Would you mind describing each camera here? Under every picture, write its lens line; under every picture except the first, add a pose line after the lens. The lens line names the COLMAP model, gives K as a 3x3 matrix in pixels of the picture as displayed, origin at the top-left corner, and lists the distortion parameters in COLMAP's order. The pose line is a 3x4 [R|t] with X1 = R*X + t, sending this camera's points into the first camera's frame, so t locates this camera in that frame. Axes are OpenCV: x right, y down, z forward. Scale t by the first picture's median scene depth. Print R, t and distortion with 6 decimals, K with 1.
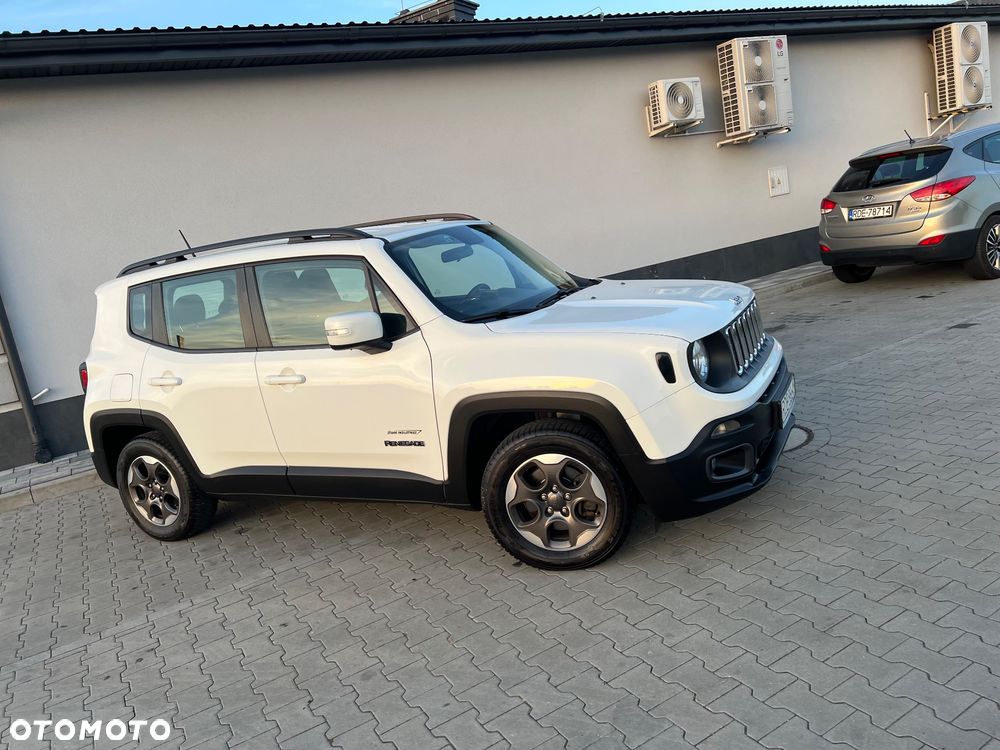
lens RADIAL K [[749.6, 0, 493.9], [0, 749.6, 377.0], [0, 0, 1]] dist [0.050944, -0.055260]
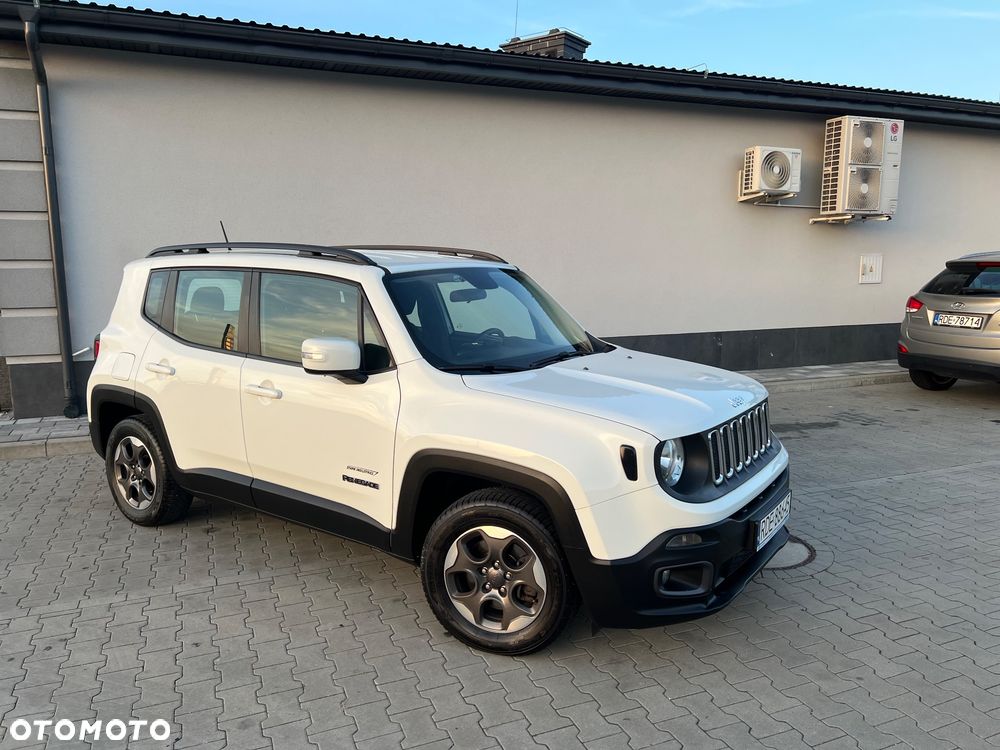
lens RADIAL K [[749.6, 0, 498.8], [0, 749.6, 378.0], [0, 0, 1]] dist [0.050944, -0.055260]
pose [[0.977527, 0.186353, -0.098555, 0.101773], [-0.189100, 0.981770, -0.019226, -0.047092], [0.093175, 0.037431, 0.994946, 0.046212]]
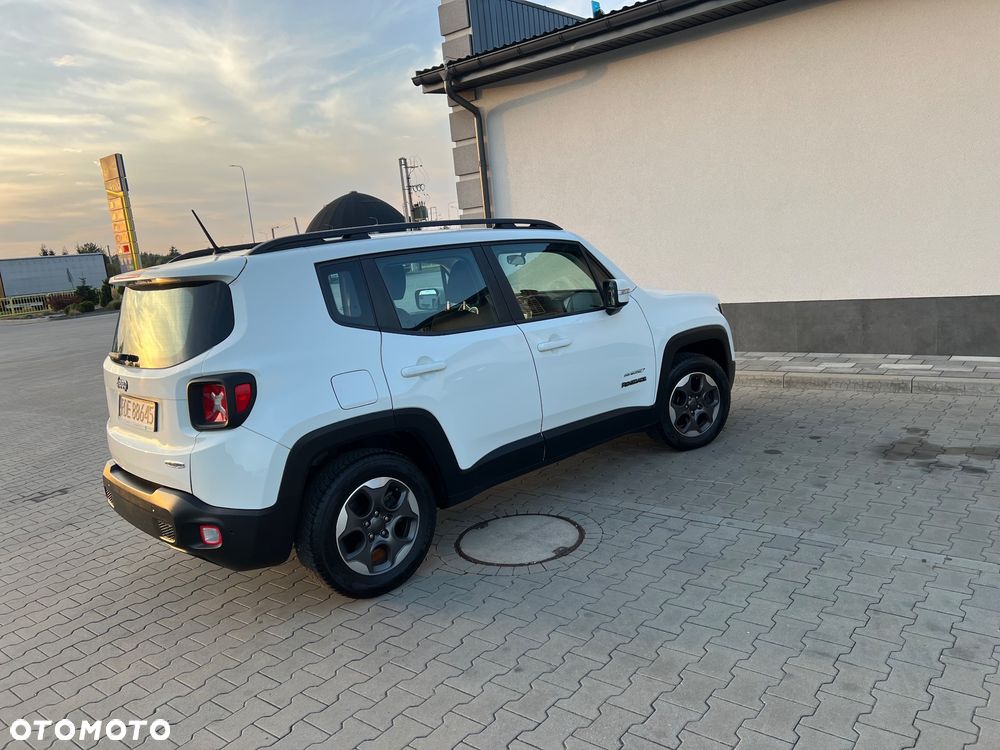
lens RADIAL K [[749.6, 0, 500.3], [0, 749.6, 373.0], [0, 0, 1]] dist [0.050944, -0.055260]
pose [[0.366145, 0.291217, -0.883816, 1.112746], [-0.142991, 0.956097, 0.255796, -0.338514], [0.919506, 0.032719, 0.391712, 0.681879]]
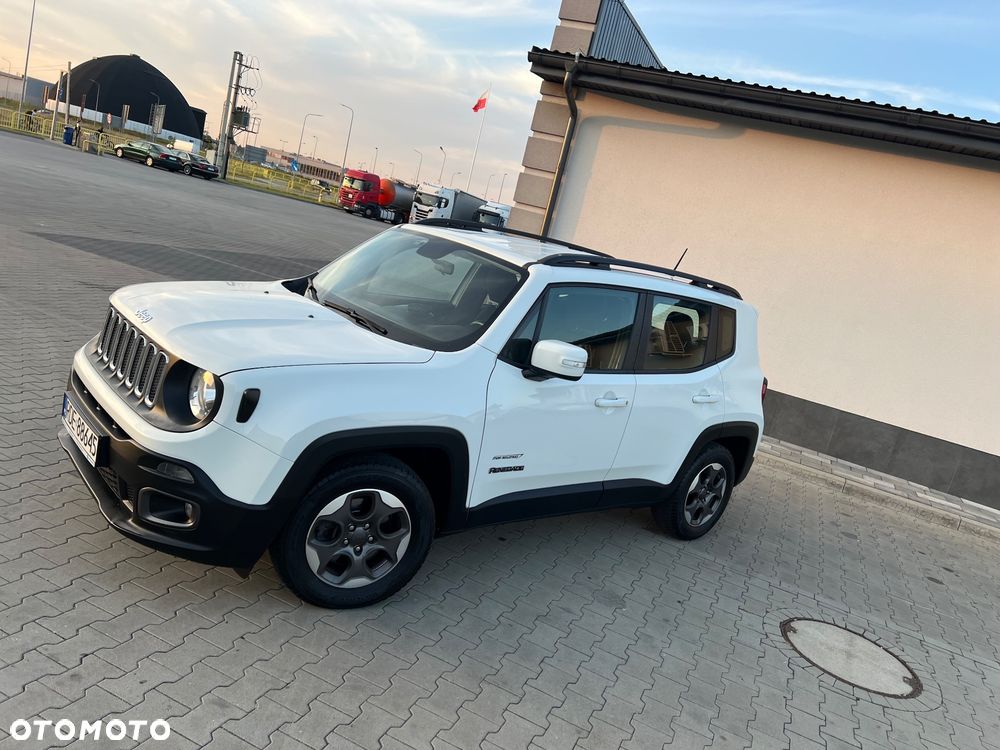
lens RADIAL K [[749.6, 0, 508.8], [0, 749.6, 383.9], [0, 0, 1]] dist [0.050944, -0.055260]
pose [[0.542873, 0.462494, -0.700991, 0.631879], [-0.480977, 0.855468, 0.191927, -0.169931], [0.688441, 0.232969, 0.686859, 0.084998]]
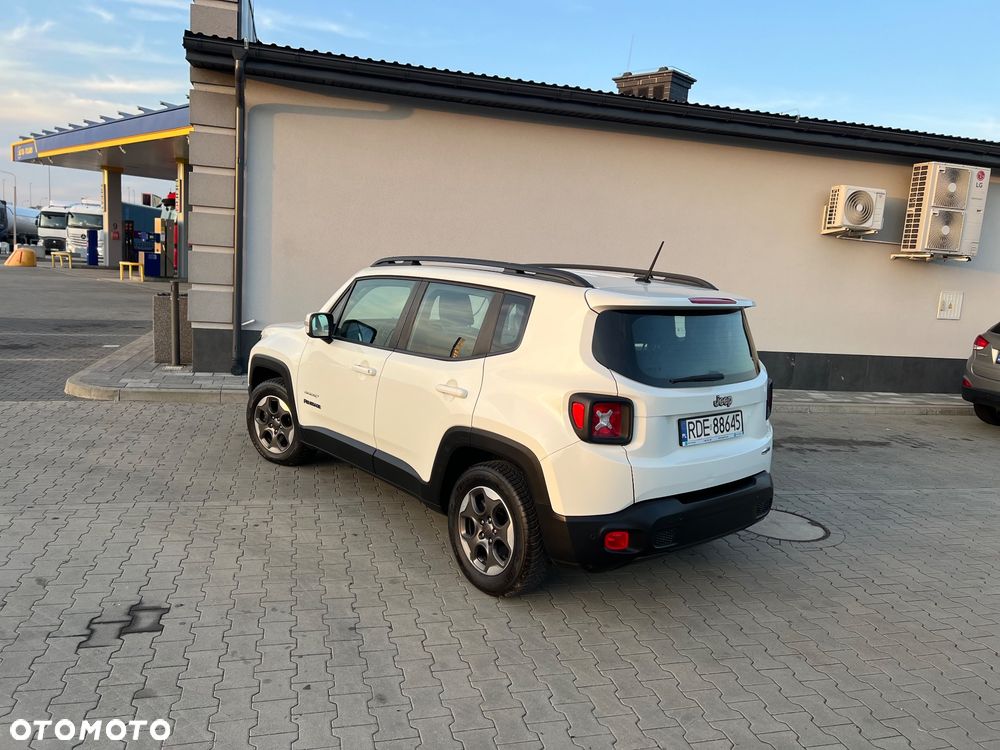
lens RADIAL K [[749.6, 0, 496.2], [0, 749.6, 373.0], [0, 0, 1]] dist [0.050944, -0.055260]
pose [[0.938472, 0.272767, -0.211821, 0.133342], [-0.278896, 0.960321, 0.000980, -0.021557], [0.203684, 0.058157, 0.977308, -0.233329]]
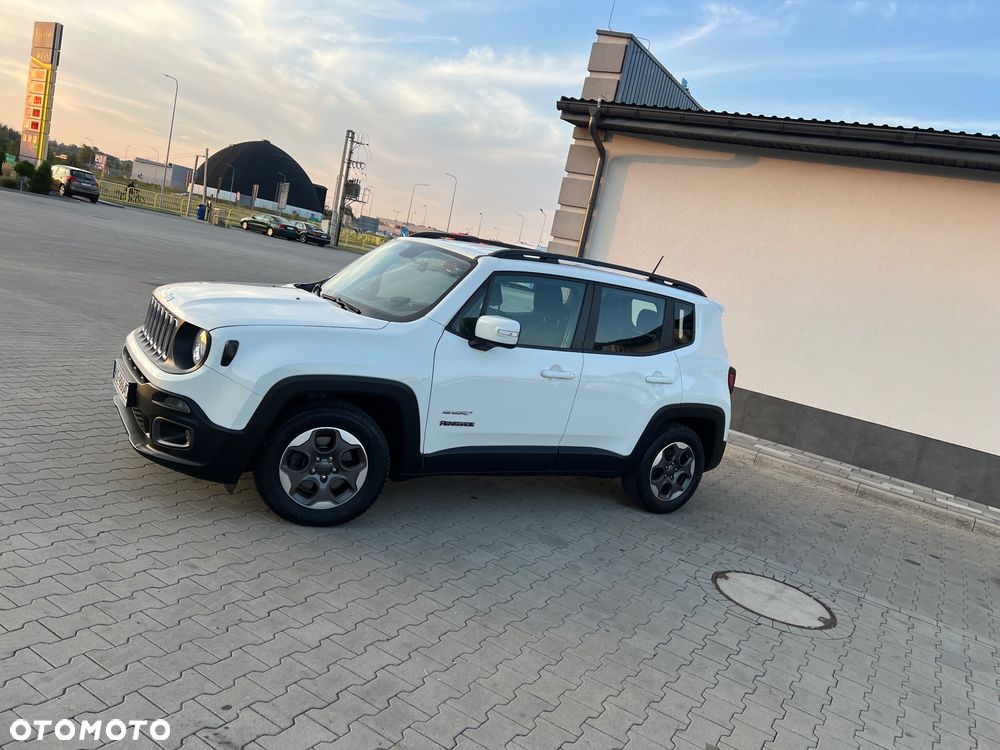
lens RADIAL K [[749.6, 0, 511.4], [0, 749.6, 385.0], [0, 0, 1]] dist [0.050944, -0.055260]
pose [[0.442066, 0.401778, -0.801968, 0.904352], [-0.447565, 0.873623, 0.190966, -0.196388], [0.777344, 0.274514, 0.566020, 0.154271]]
